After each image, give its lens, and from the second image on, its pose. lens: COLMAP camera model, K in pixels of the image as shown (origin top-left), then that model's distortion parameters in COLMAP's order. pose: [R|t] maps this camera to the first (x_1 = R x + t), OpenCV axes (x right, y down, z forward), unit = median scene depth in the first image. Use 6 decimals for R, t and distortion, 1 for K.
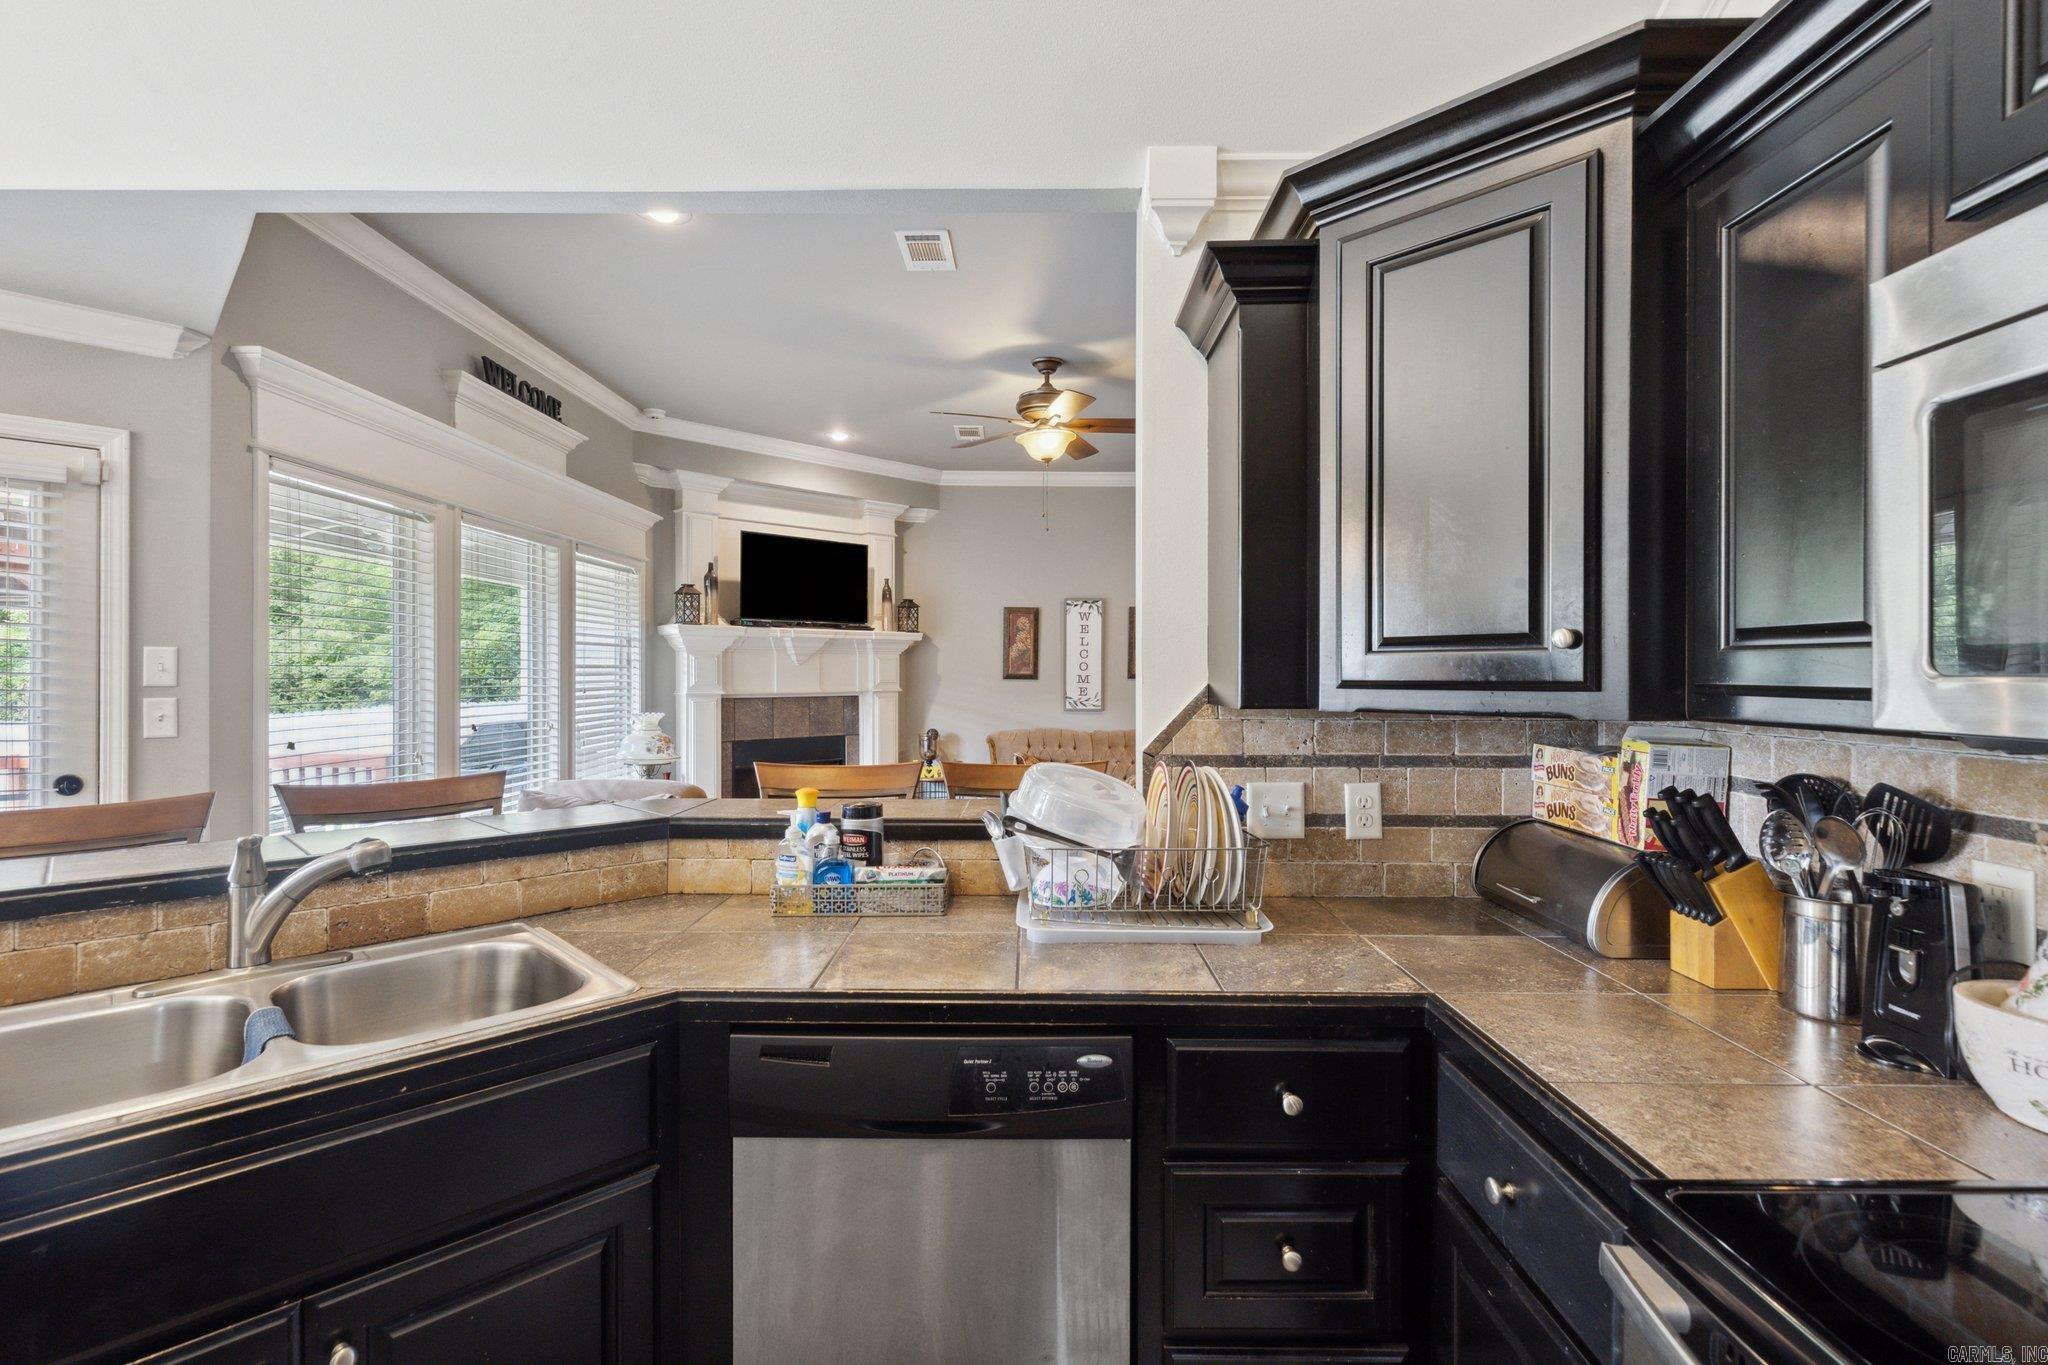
lens RADIAL K [[936.3, 0, 1024.4], [0, 936.3, 674.3], [0, 0, 1]] dist [0.002350, 0.000560]
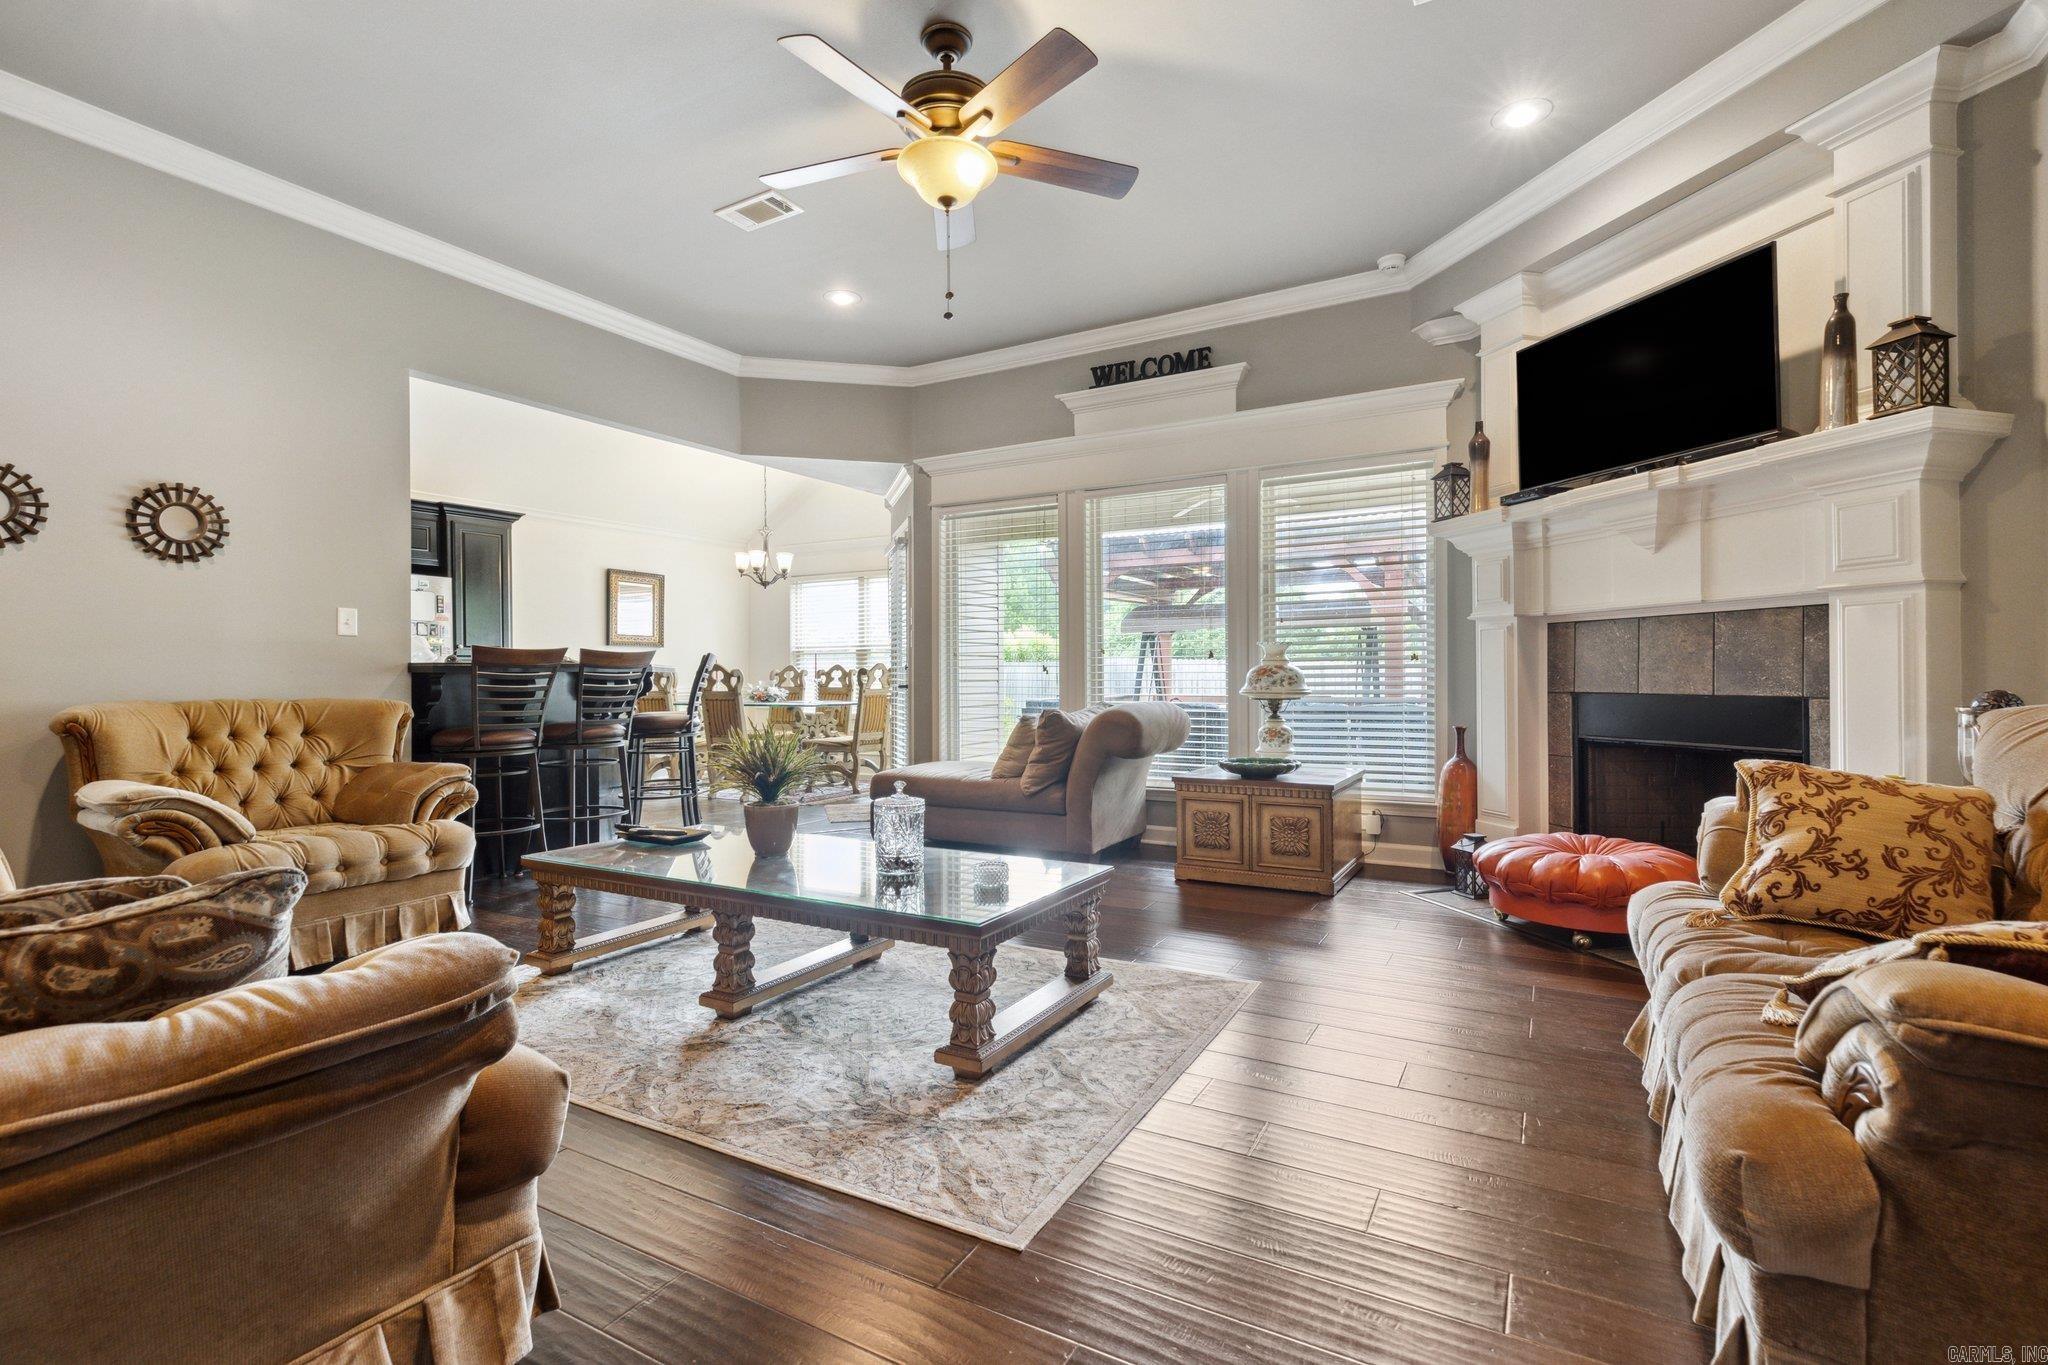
lens RADIAL K [[936.3, 0, 1024.4], [0, 936.3, 674.3], [0, 0, 1]] dist [0.002350, 0.000560]
pose [[-0.489199, -0.000567, -0.872172, 0.377888], [0.005619, 0.999977, -0.003801, 0.057787], [0.872154, -0.006760, -0.489184, 0.955755]]
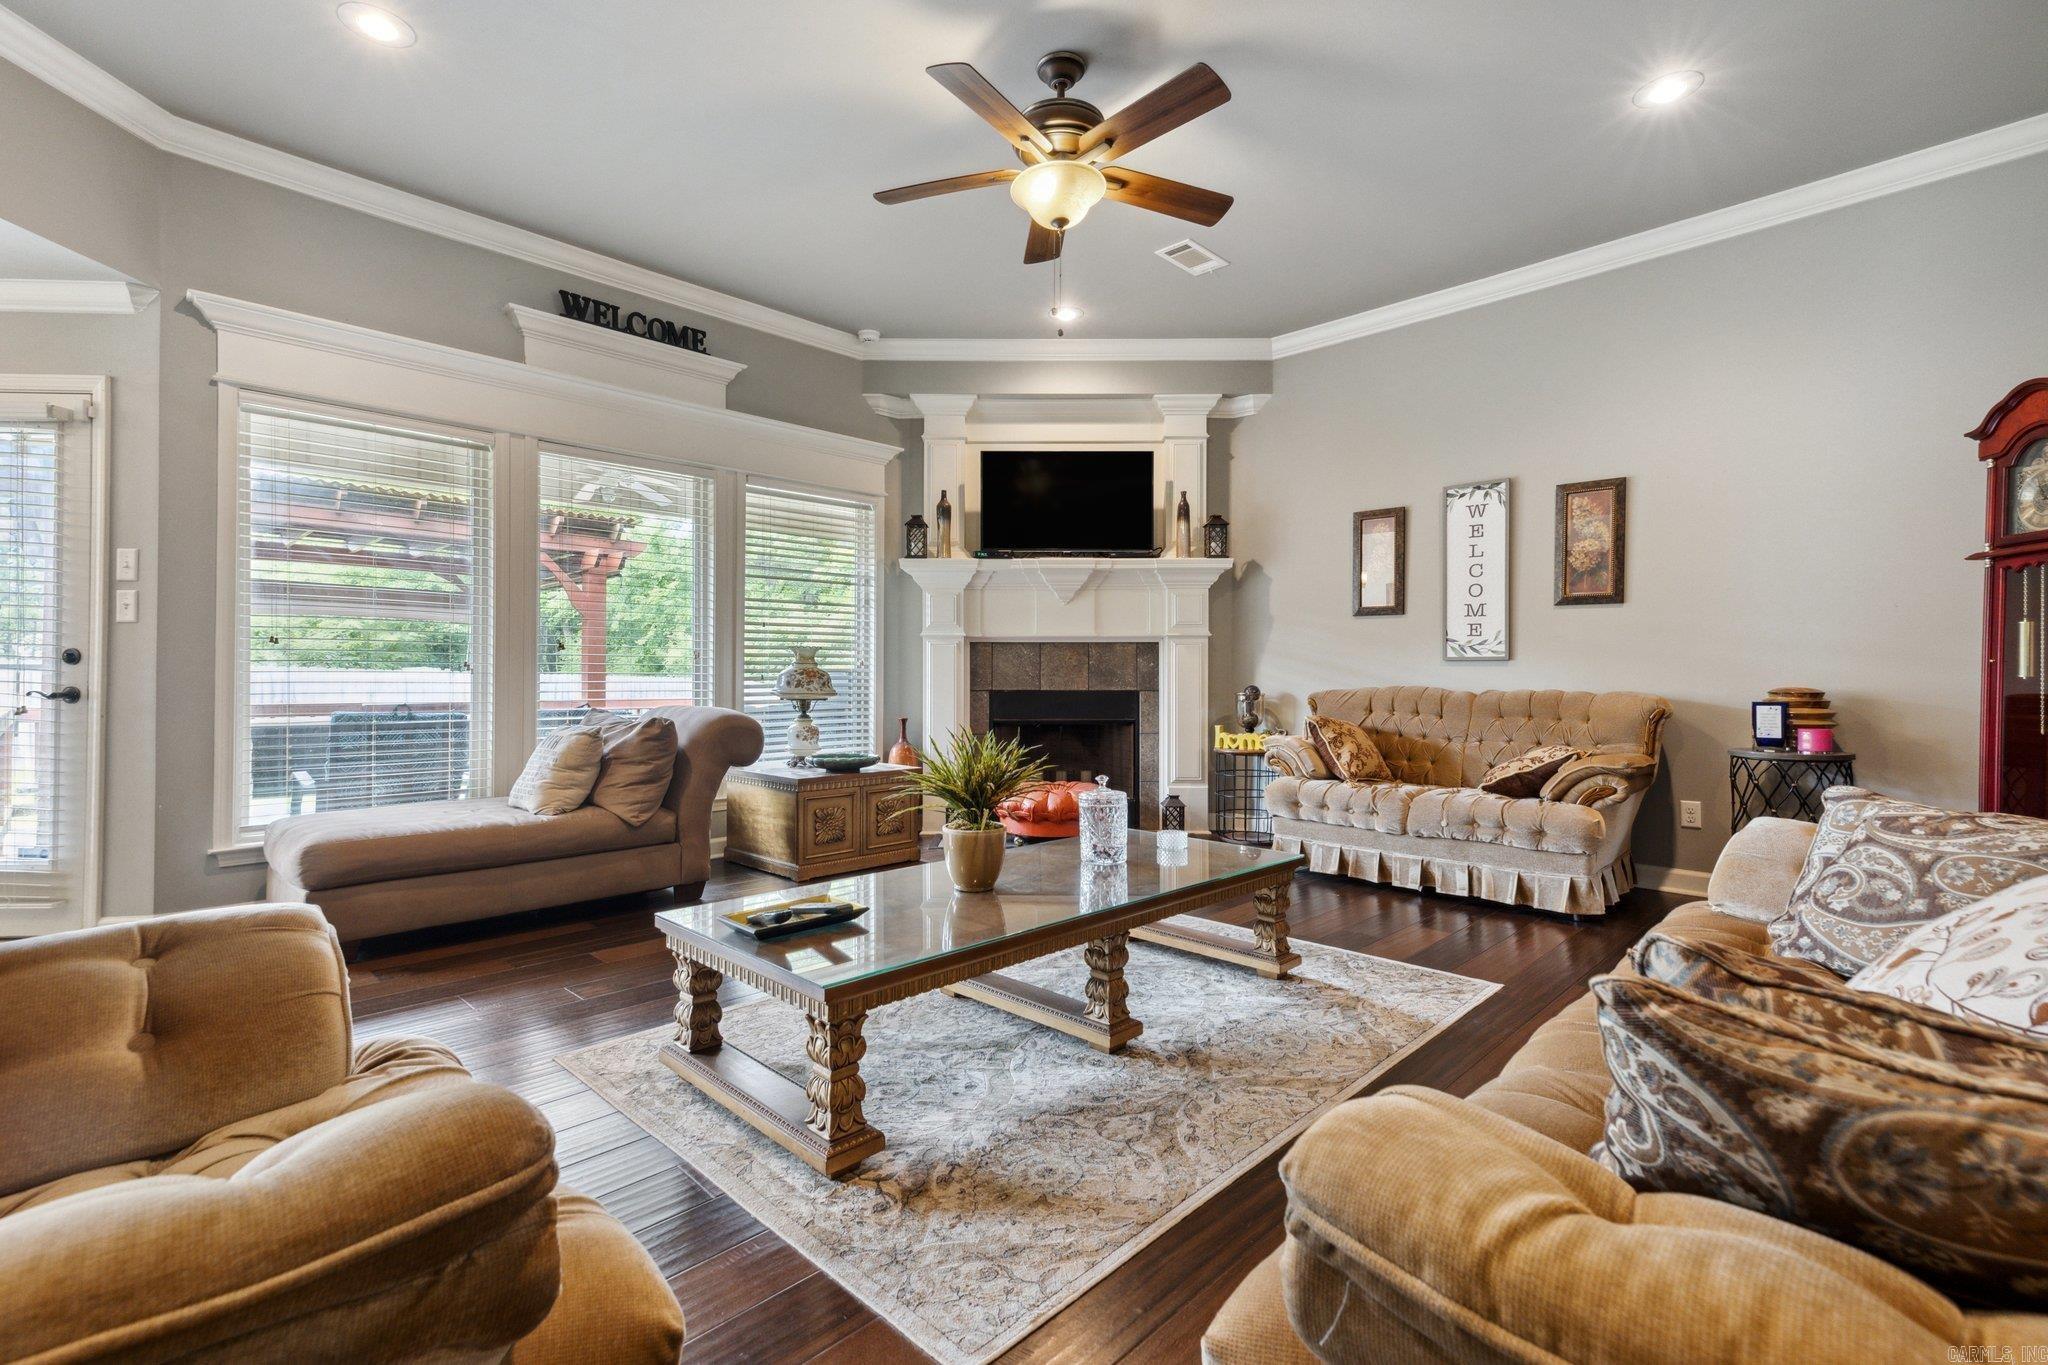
lens RADIAL K [[918.8, 0, 1030.8], [0, 918.8, 674.2], [0, 0, 1]] dist [0.019987, 0.000520]
pose [[0.713757, -0.002062, -0.700390, 0.320878], [-0.000370, 0.999994, -0.003321, 0.056820], [0.700393, 0.002629, 0.713752, 0.387011]]
